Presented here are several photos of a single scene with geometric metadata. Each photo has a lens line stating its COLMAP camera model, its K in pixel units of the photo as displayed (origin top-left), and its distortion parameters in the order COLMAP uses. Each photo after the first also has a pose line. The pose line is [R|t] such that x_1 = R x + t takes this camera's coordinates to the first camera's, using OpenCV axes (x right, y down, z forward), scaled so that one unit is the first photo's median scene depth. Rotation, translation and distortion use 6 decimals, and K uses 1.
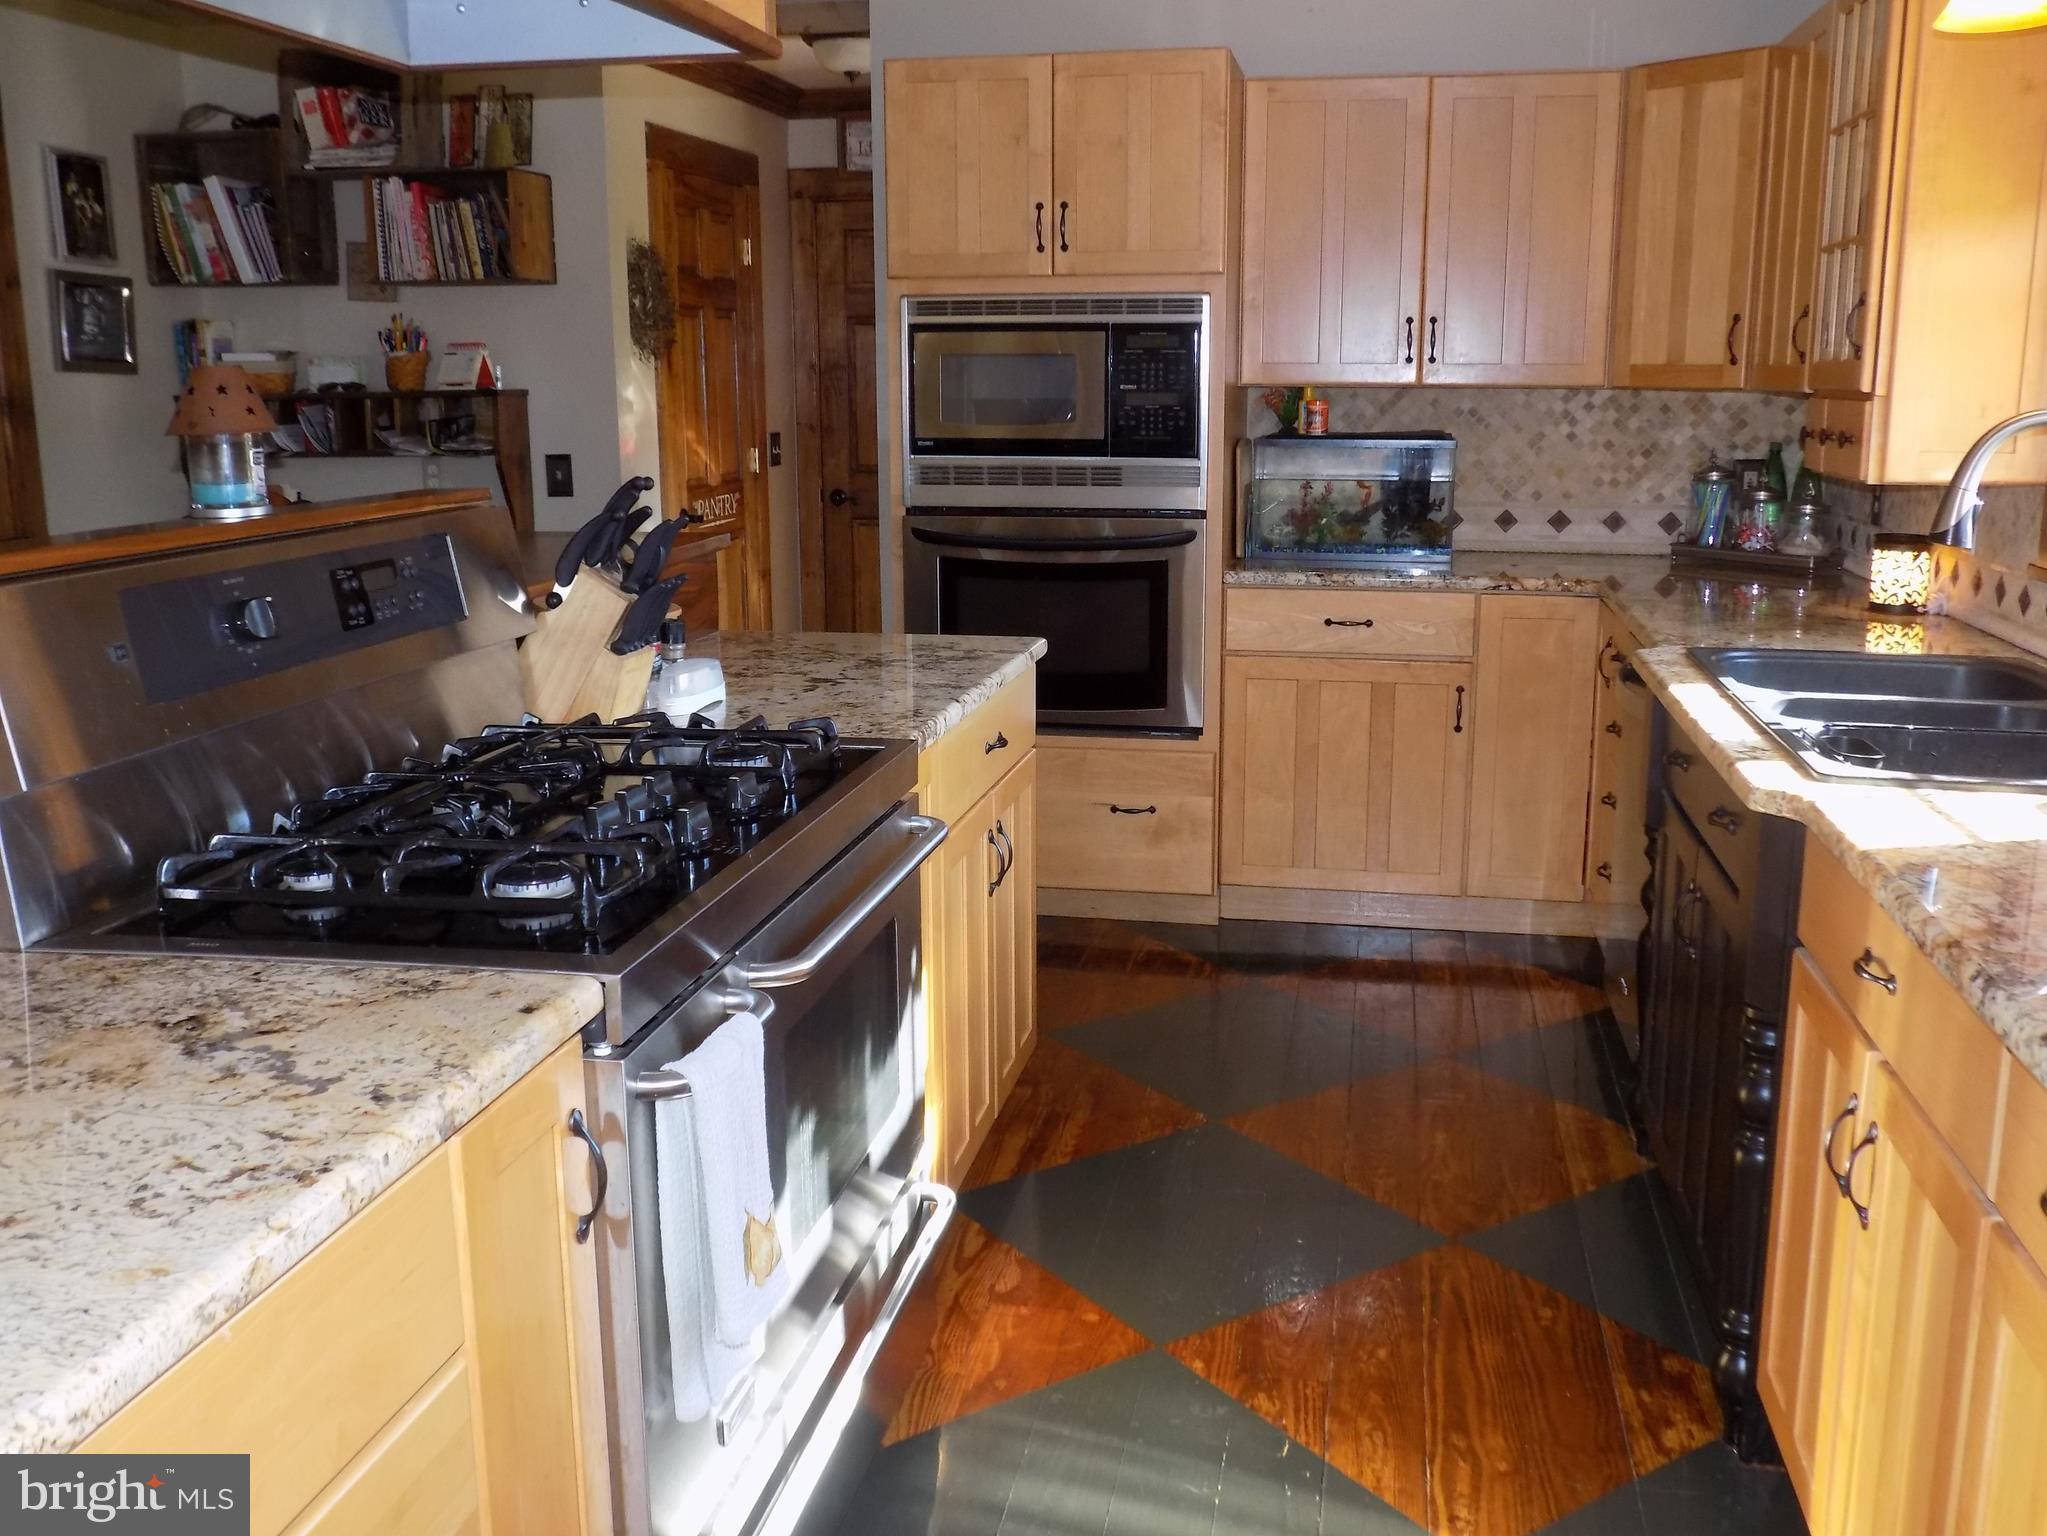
lens RADIAL K [[1878.2, 0, 1023.5], [0, 1878.2, 768.0], [0, 0, 1]] dist [-0.059008, 0.117900]
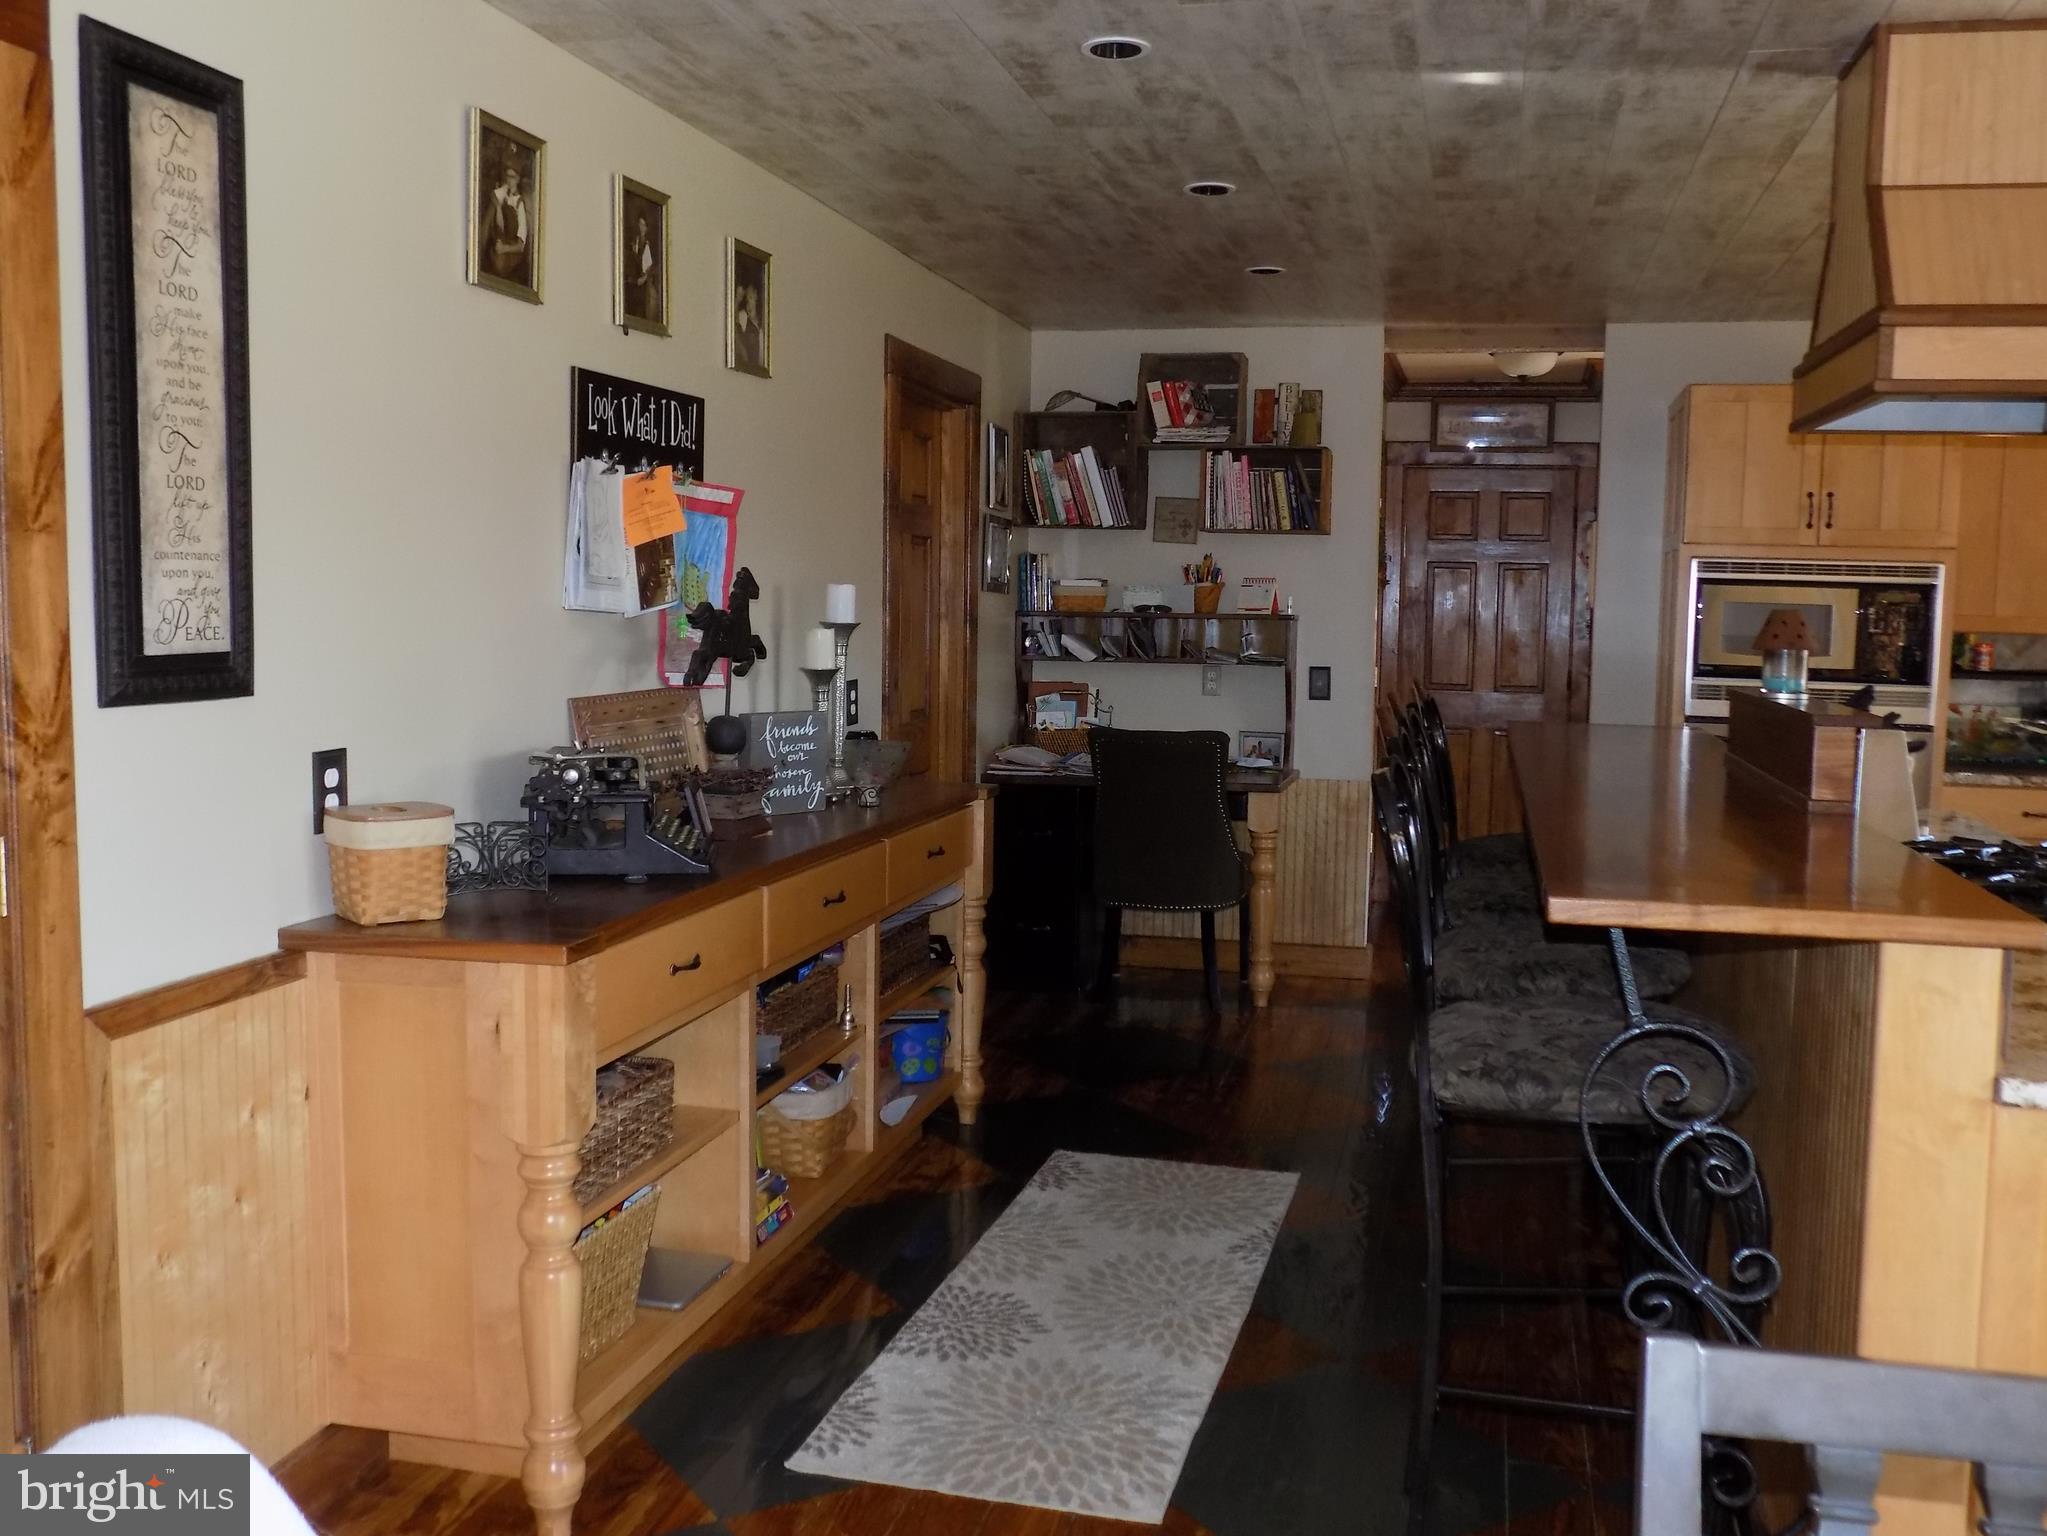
lens RADIAL K [[1896.2, 0, 1023.5], [0, 1896.2, 768.0], [0, 0, 1]] dist [-0.007709, -0.003074]
pose [[0.998771, 0.032136, -0.037726, -0.441218], [-0.036328, 0.992551, -0.116284, 0.062185], [0.033708, 0.117511, 0.992499, -0.297166]]
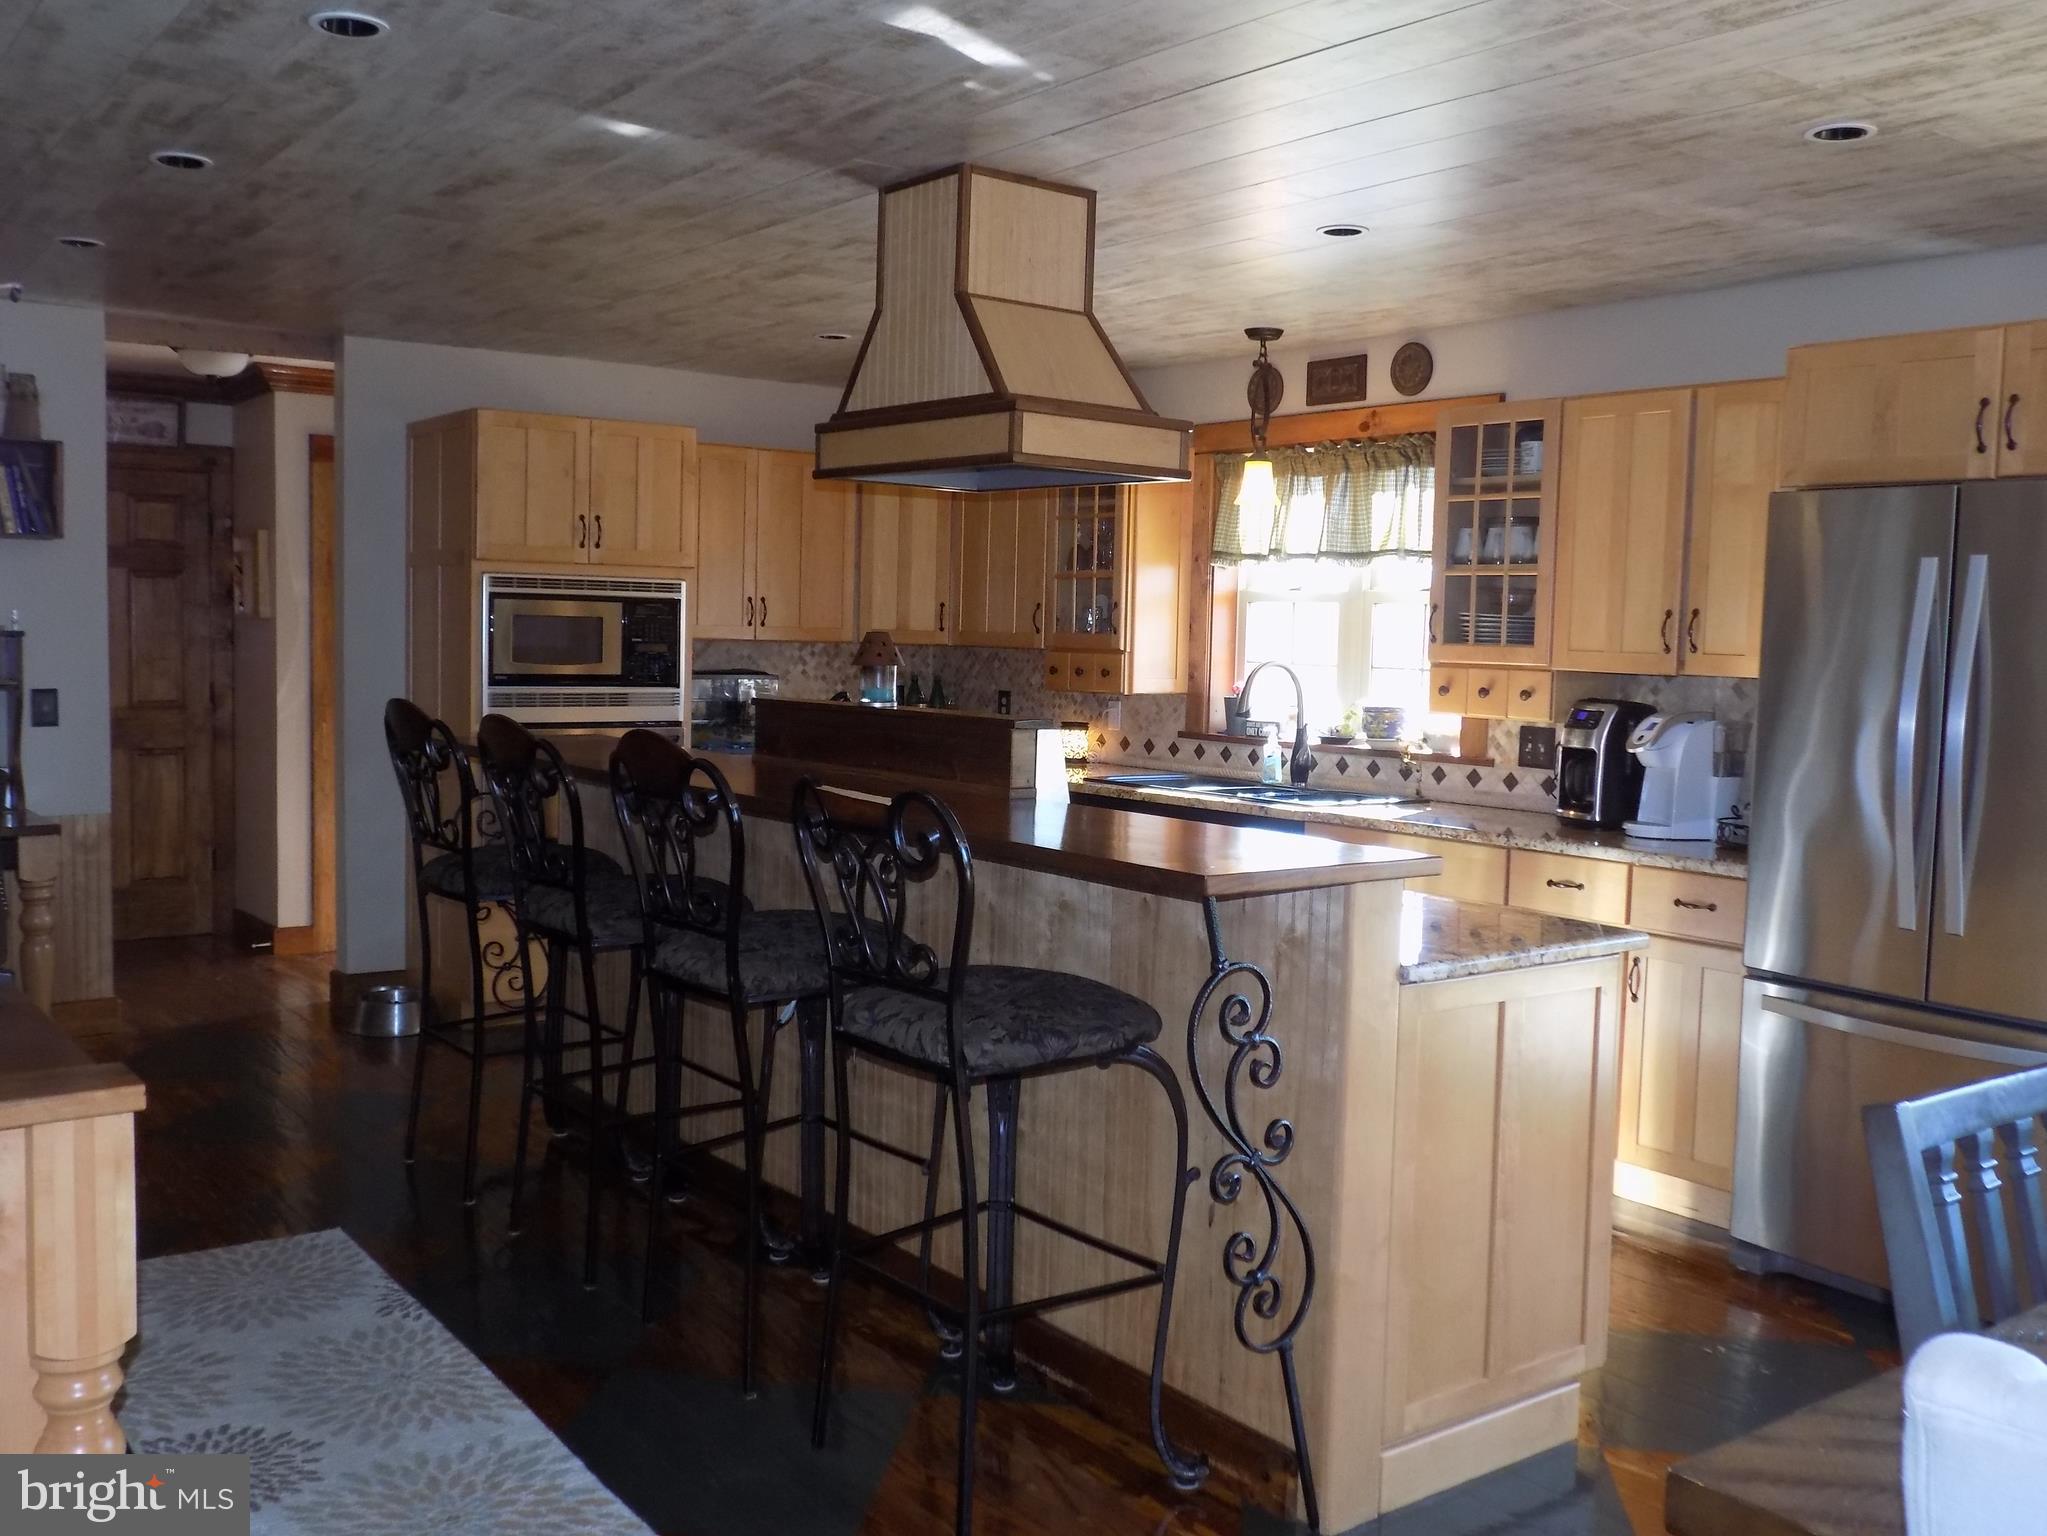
lens RADIAL K [[1896.2, 0, 1023.5], [0, 1896.2, 768.0], [0, 0, 1]] dist [-0.007709, -0.003074]
pose [[0.667586, -0.037378, 0.743594, -0.780095], [0.131492, 0.988959, -0.068340, 0.036658], [-0.732829, 0.143399, 0.665130, -0.191172]]
